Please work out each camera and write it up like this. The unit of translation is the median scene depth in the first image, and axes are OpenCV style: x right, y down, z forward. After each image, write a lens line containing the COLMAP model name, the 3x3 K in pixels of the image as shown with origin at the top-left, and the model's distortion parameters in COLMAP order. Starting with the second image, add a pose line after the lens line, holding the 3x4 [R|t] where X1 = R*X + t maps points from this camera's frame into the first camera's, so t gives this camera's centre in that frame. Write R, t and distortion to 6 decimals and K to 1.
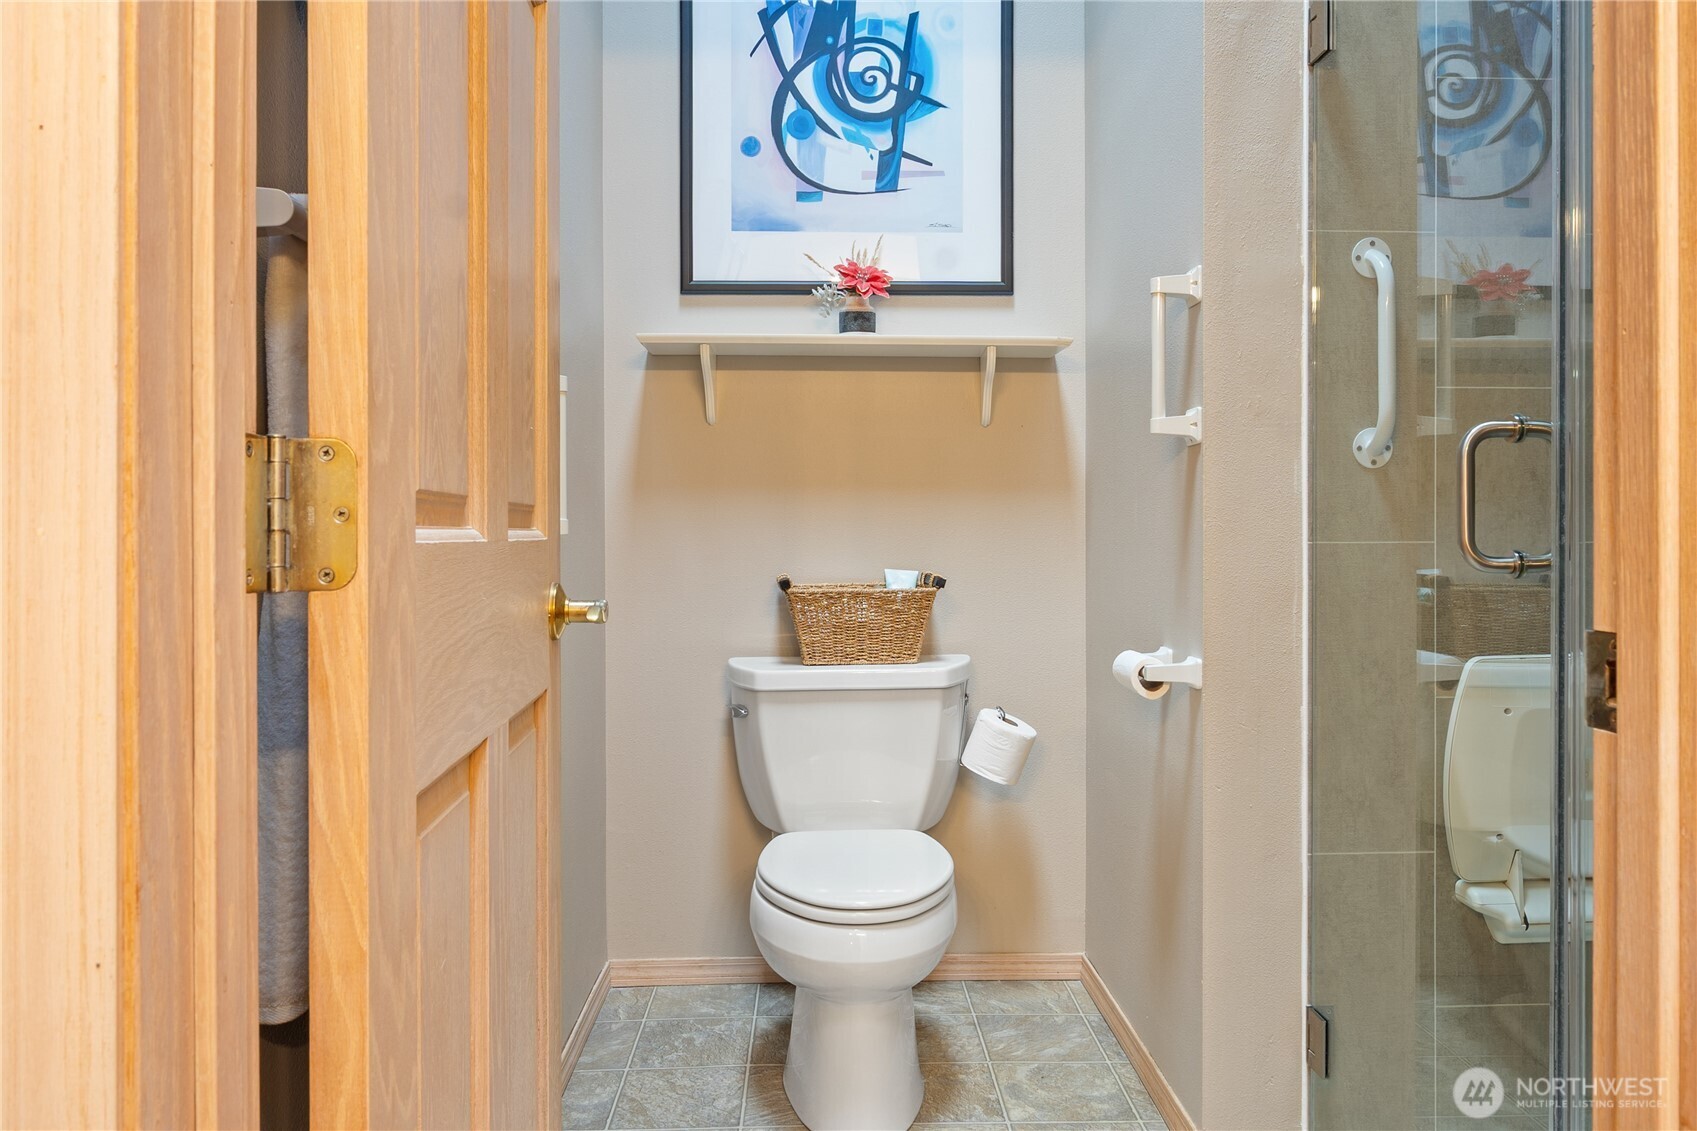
lens RADIAL K [[1202.9, 0, 854.9], [0, 1202.9, 509.3], [0, 0, 1]] dist [-0.004045, -0.000516]
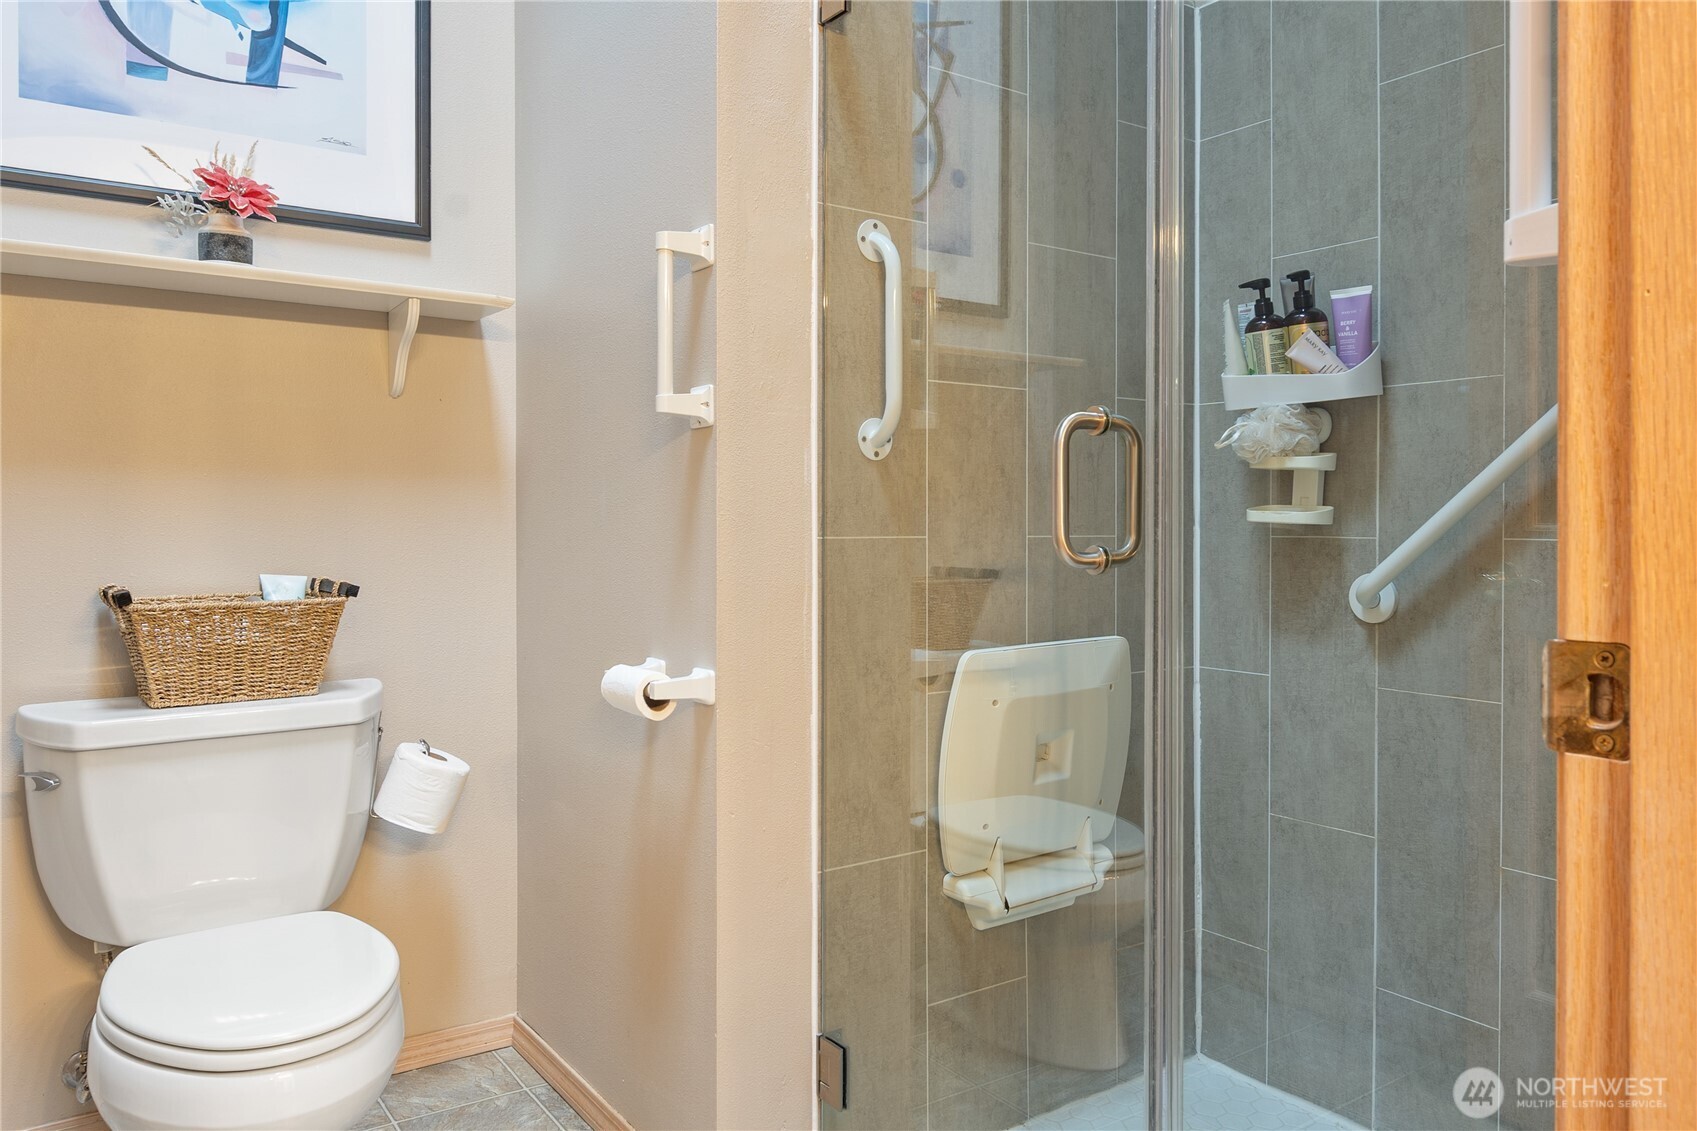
lens RADIAL K [[1193.9, 0, 848.4], [0, 1193.9, 520.5], [0, 0, 1]] dist [-0.005395, 0.002656]
pose [[0.837037, 0.003260, 0.547137, -0.086368], [-0.010728, 0.999888, 0.010456, 0.003332], [-0.547042, -0.014621, 0.836978, 0.169638]]
